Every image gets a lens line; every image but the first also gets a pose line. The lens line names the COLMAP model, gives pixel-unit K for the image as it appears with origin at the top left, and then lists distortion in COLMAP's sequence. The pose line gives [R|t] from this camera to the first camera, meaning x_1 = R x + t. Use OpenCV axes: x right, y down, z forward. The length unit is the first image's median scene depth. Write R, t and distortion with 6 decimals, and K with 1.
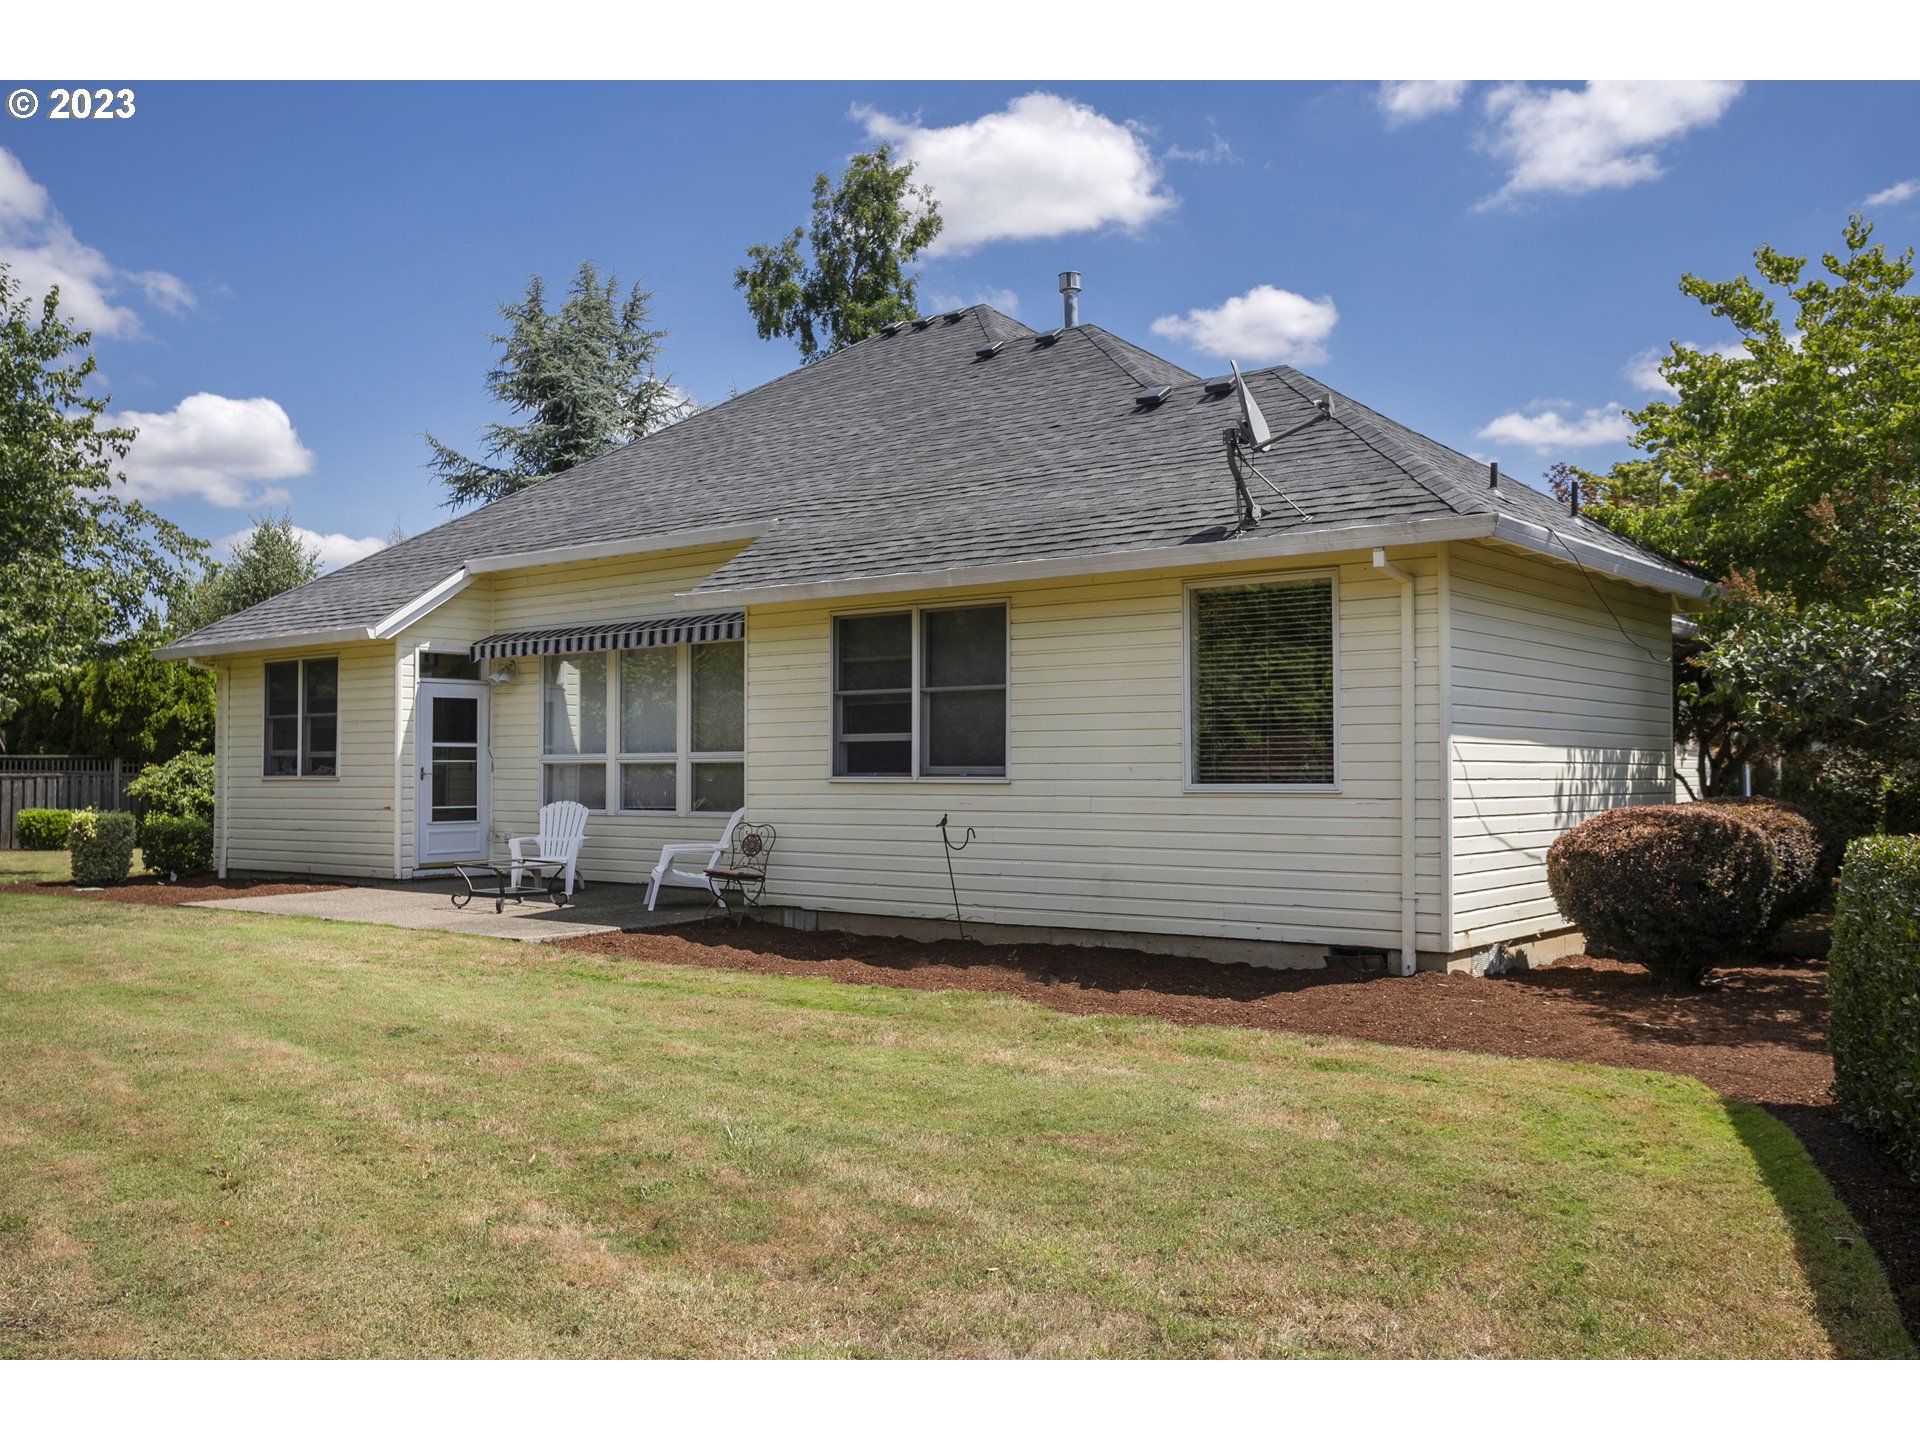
lens RADIAL K [[1687.2, 0, 960.0], [0, 1687.2, 720.0], [0, 0, 1]] dist [0.004017, 0.112982]
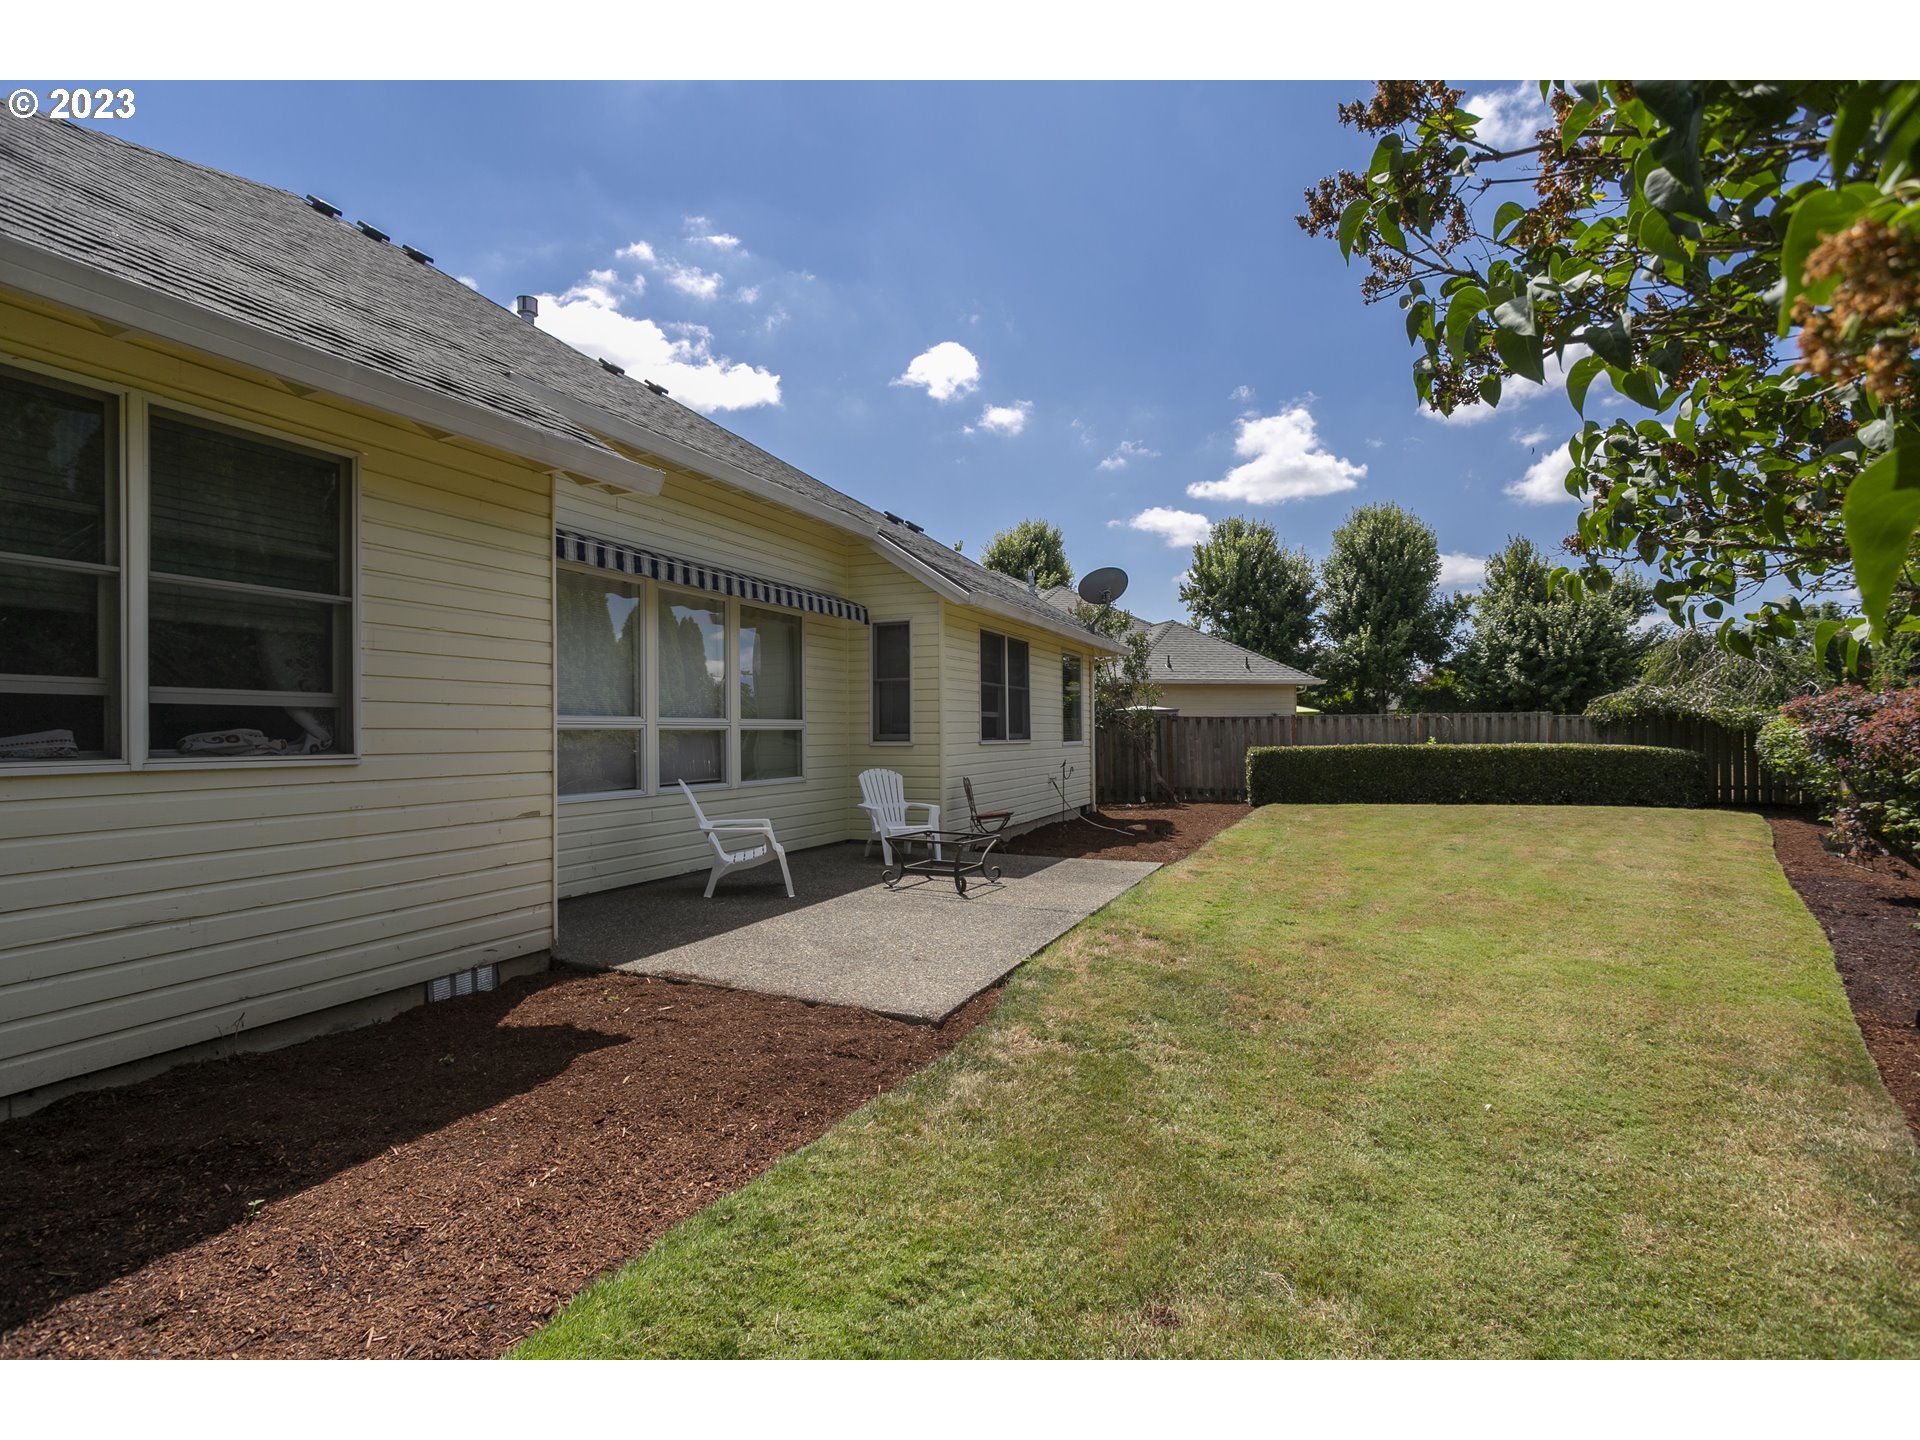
lens RADIAL K [[900.6, 0, 948.9], [0, 900.6, 720.6], [0, 0, 1]] dist [0.000408, 0.001499]
pose [[-0.268665, 0.022006, 0.962982, -0.822235], [-0.015951, 0.999500, -0.027291, 0.038400], [-0.963102, -0.022692, -0.268179, 1.238300]]
